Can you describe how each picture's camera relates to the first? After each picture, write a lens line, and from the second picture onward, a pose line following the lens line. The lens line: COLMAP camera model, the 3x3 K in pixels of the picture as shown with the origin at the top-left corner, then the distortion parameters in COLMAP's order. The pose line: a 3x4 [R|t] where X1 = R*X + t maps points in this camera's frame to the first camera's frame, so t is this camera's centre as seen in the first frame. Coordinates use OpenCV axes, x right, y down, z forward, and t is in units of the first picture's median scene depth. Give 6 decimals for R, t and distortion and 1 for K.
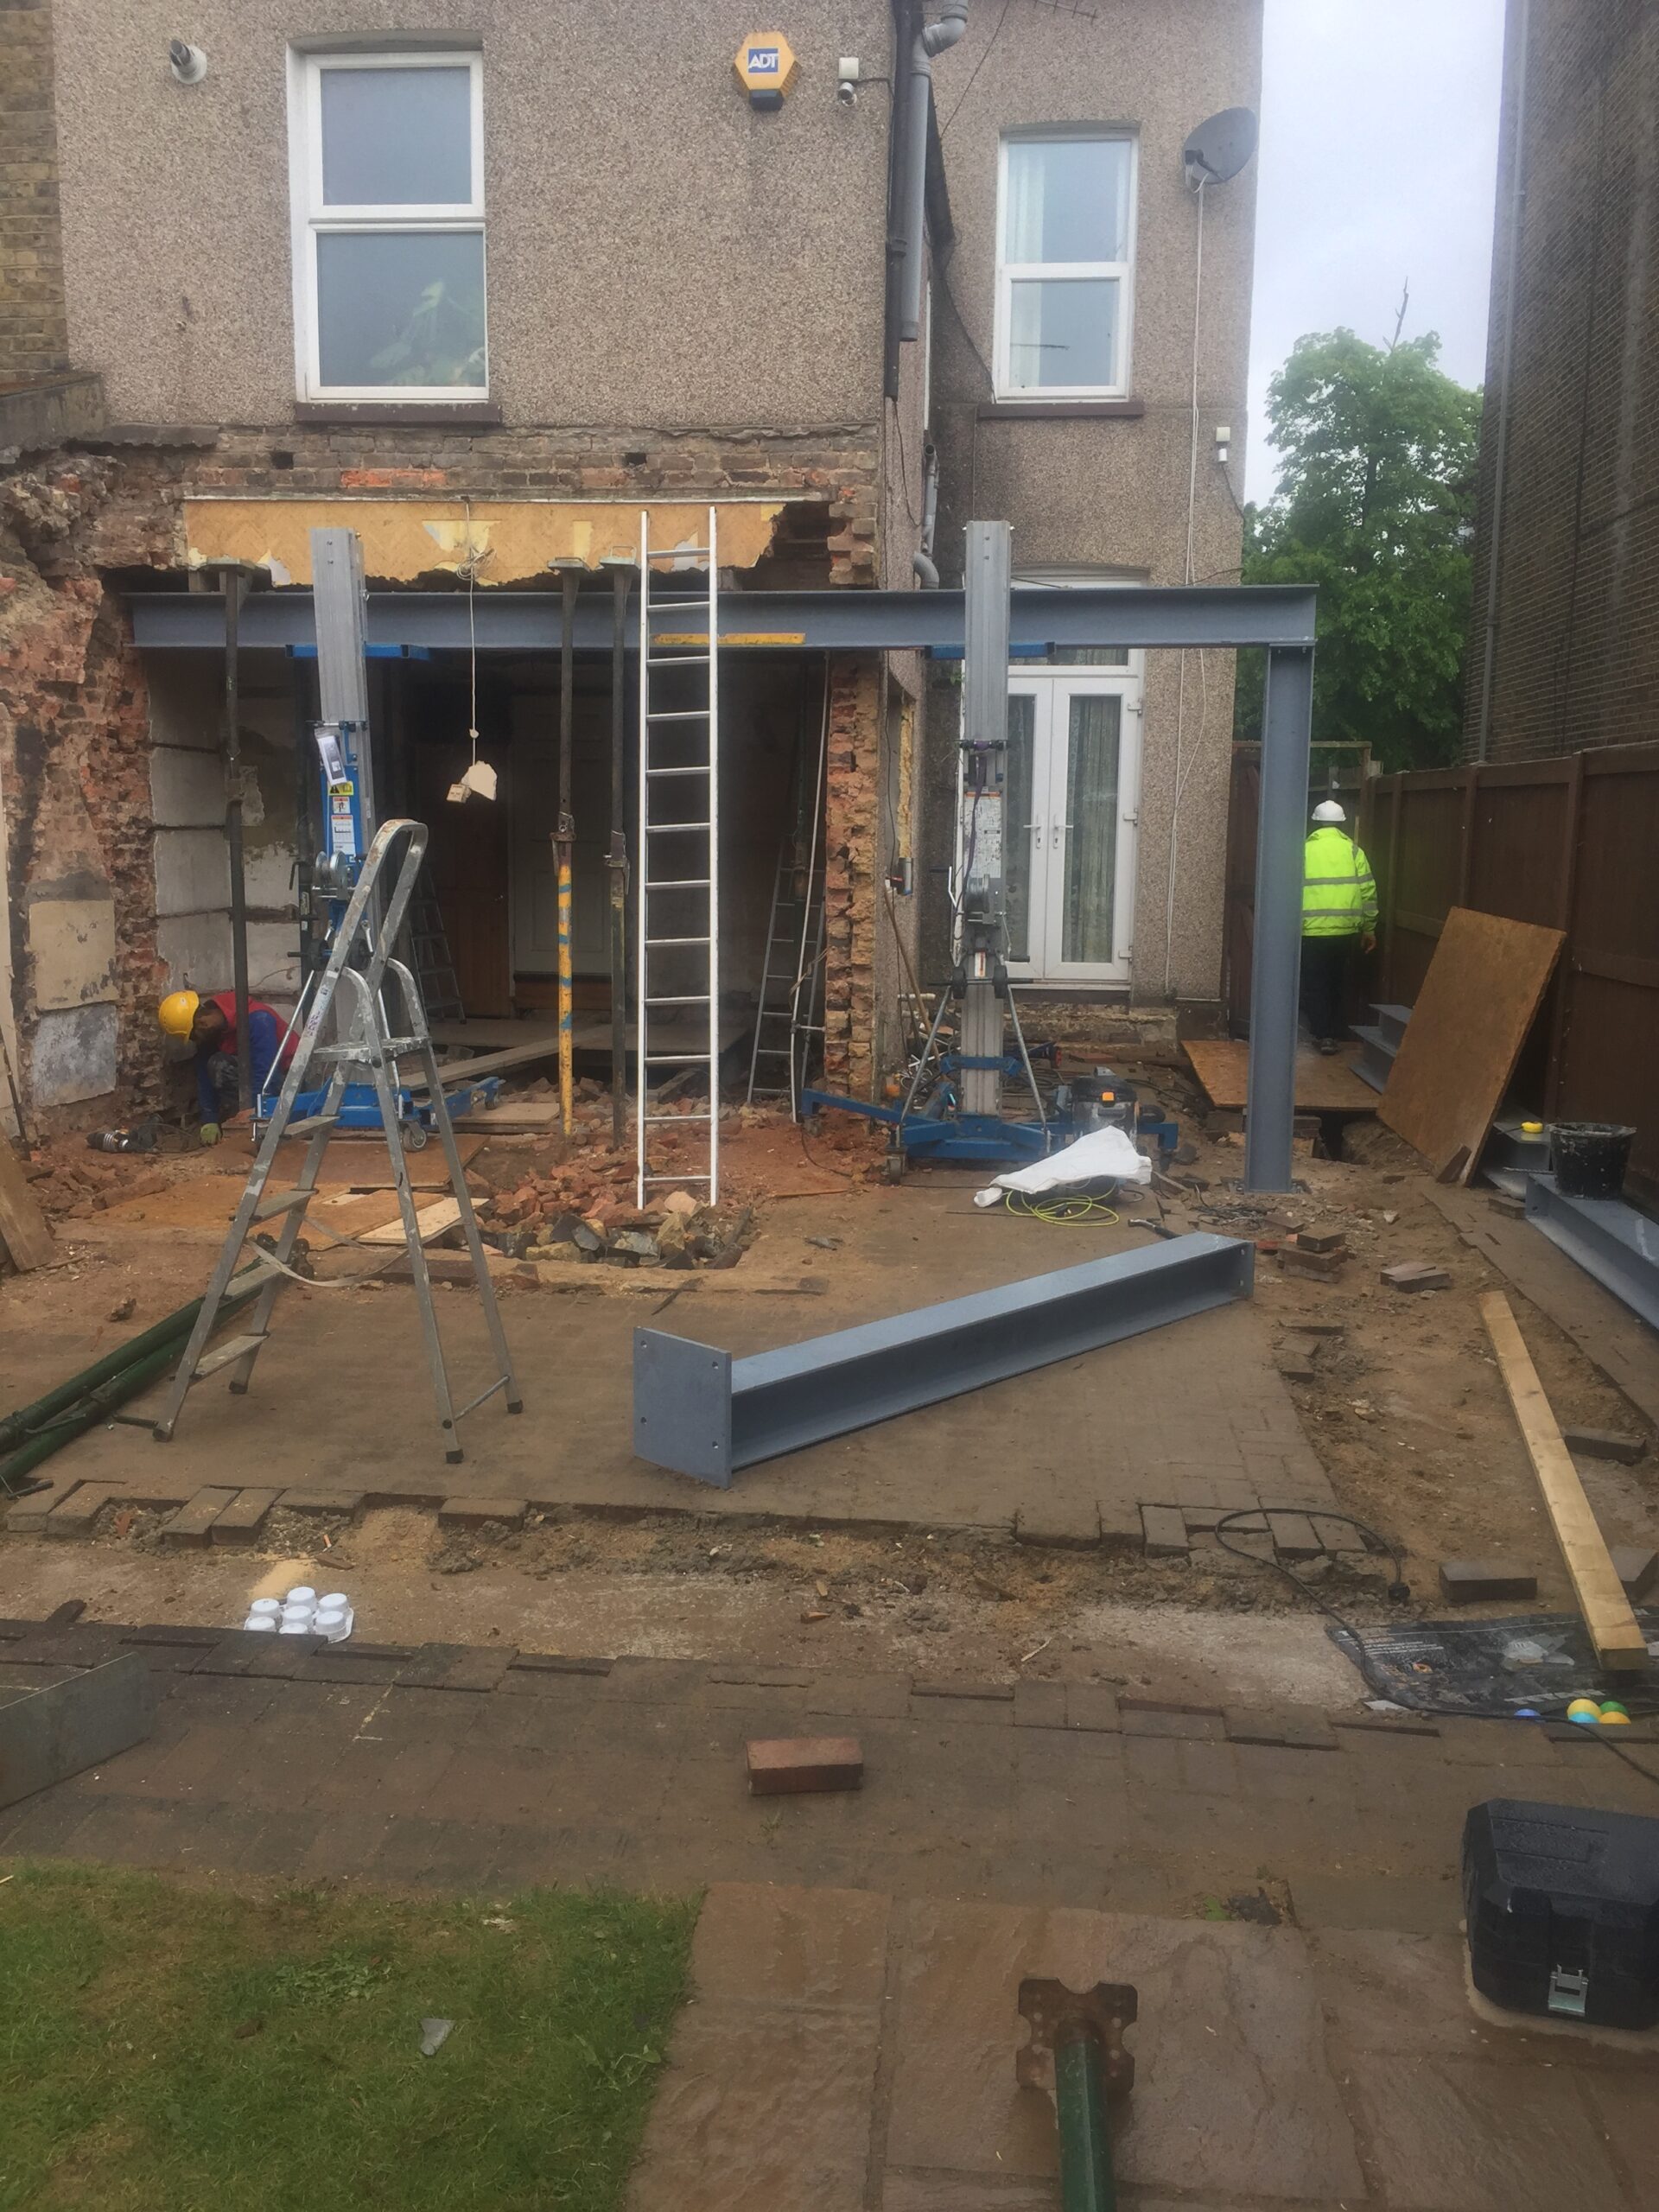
lens RADIAL K [[1871.6, 0, 832.0], [0, 1871.6, 1114.2], [0, 0, 1]] dist [0.039048, -0.095572]
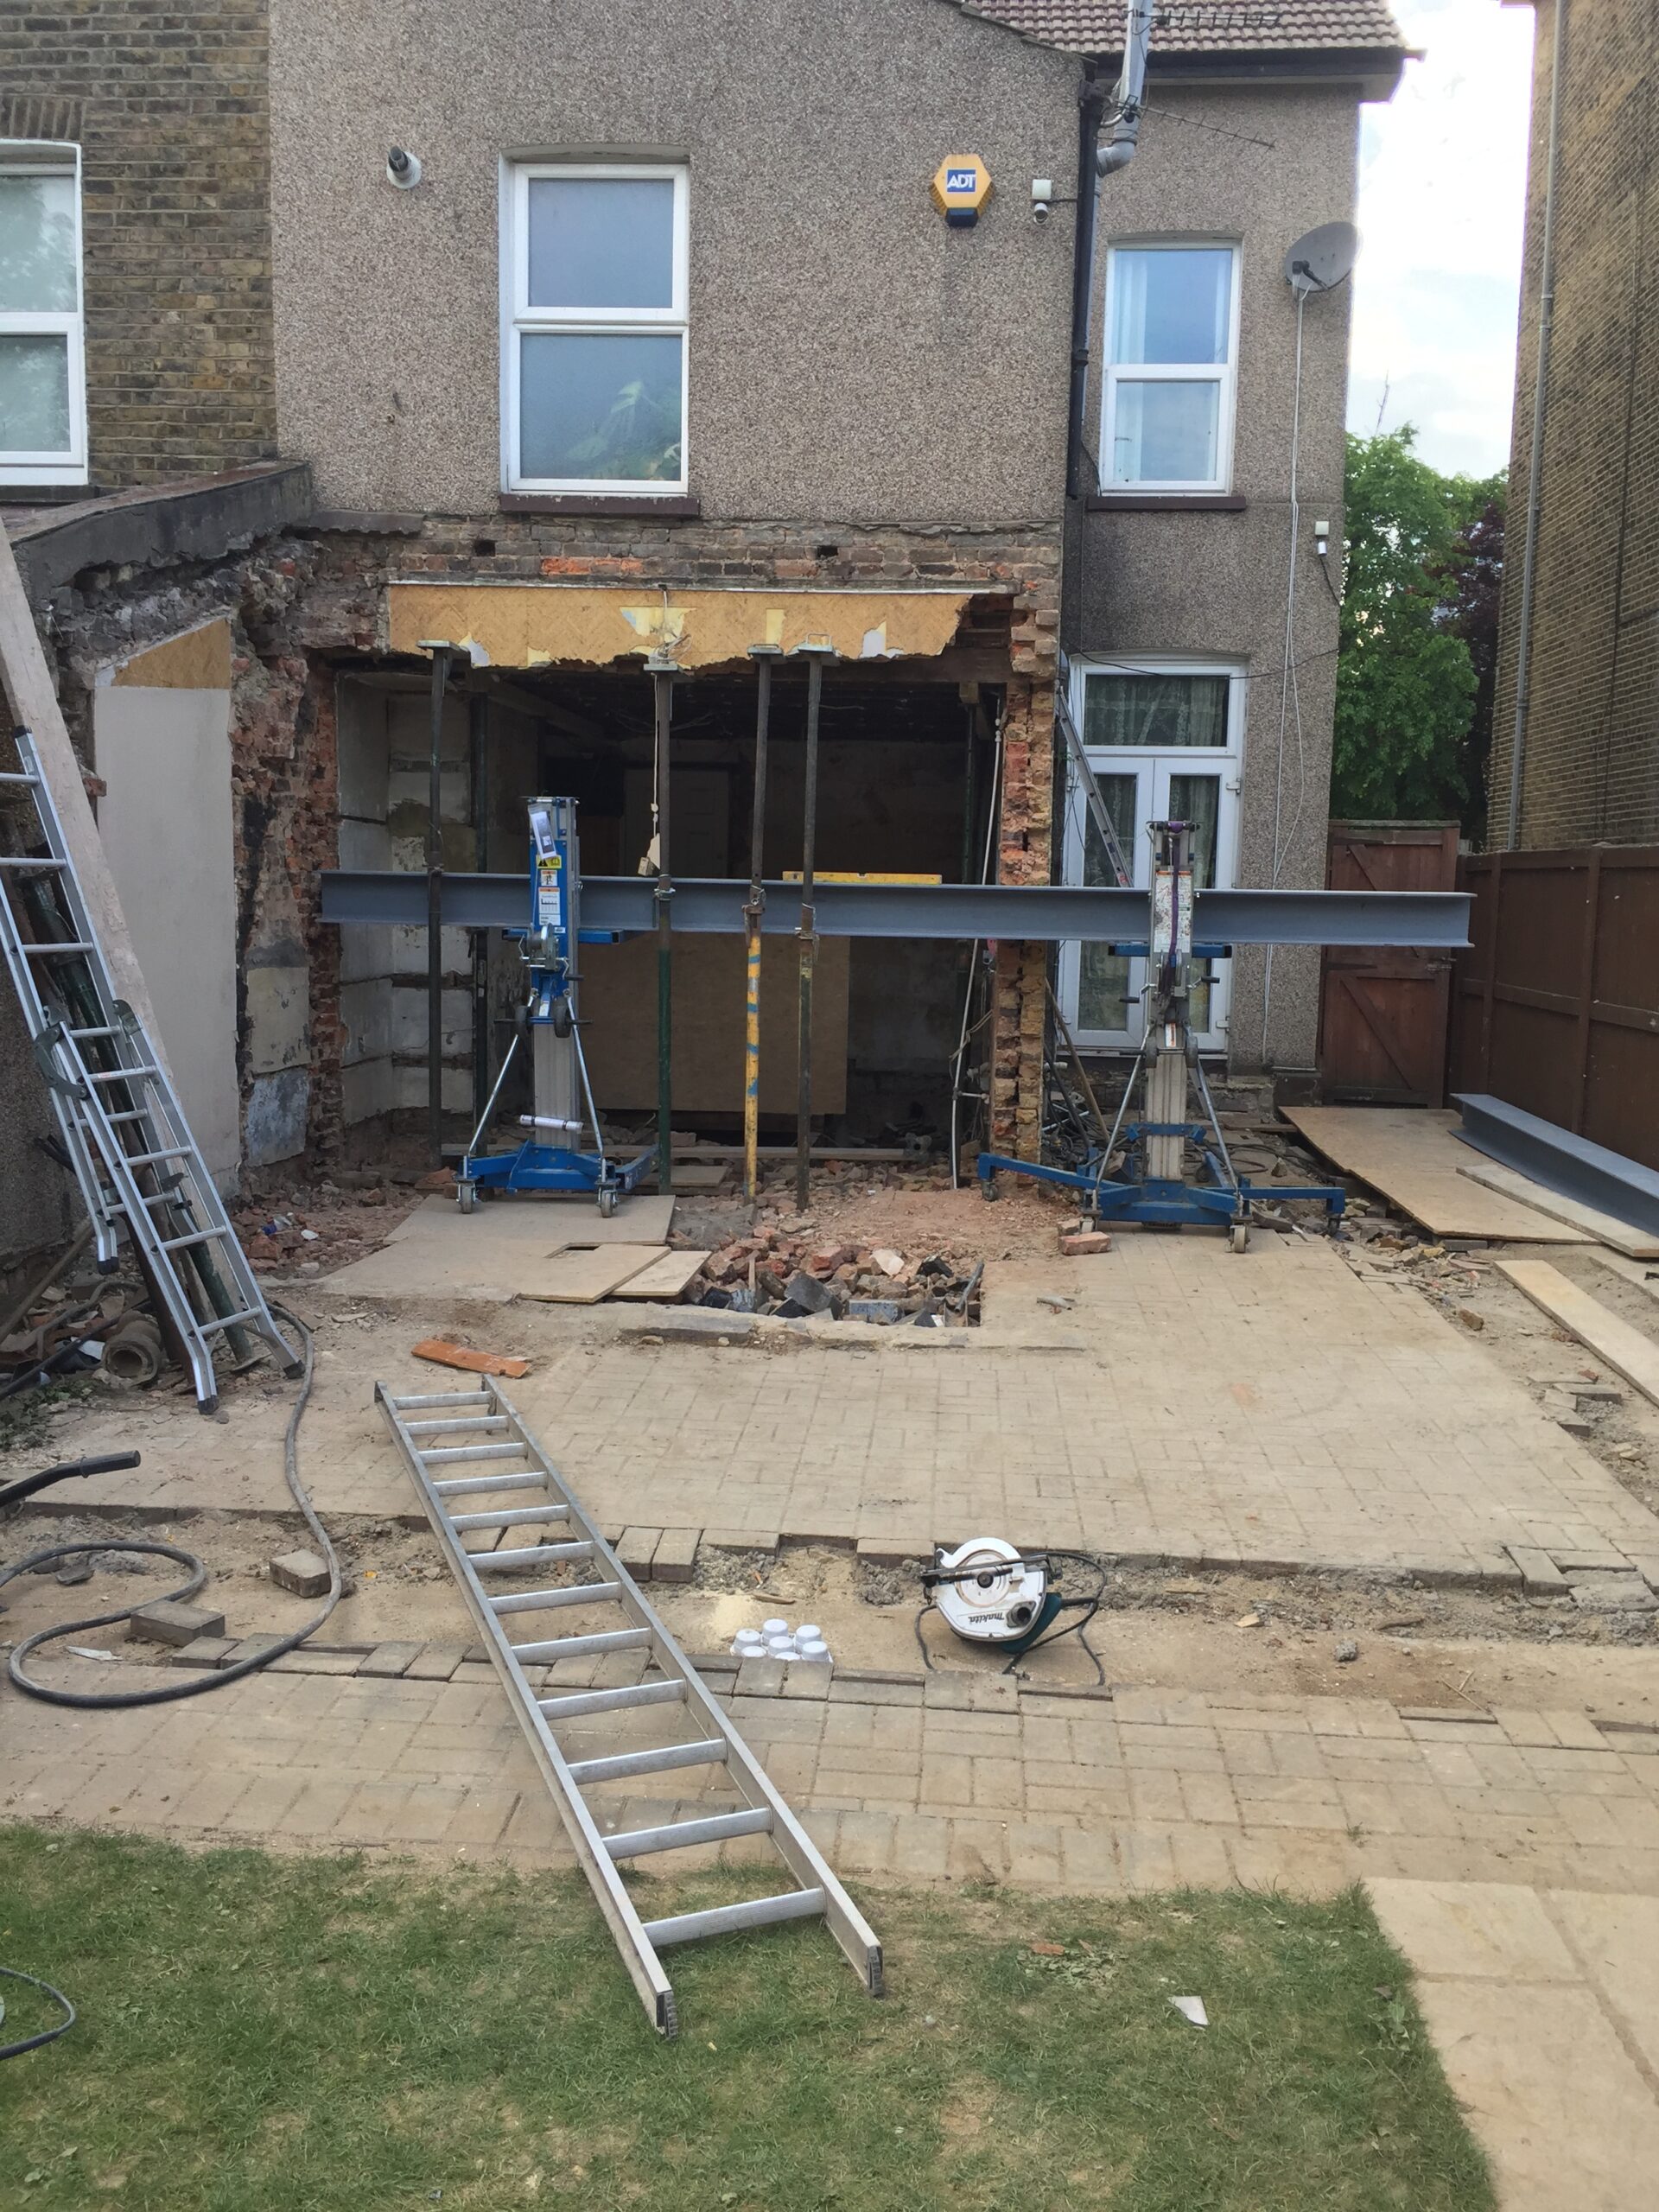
lens RADIAL K [[1873.8, 0, 829.5], [0, 1873.8, 1101.4], [0, 0, 1]] dist [0.050109, -0.118313]
pose [[0.999681, 0.005879, 0.024564, -0.127175], [-0.004863, 0.999138, -0.041219, 0.000747], [-0.024785, 0.041087, 0.998848, -0.034820]]
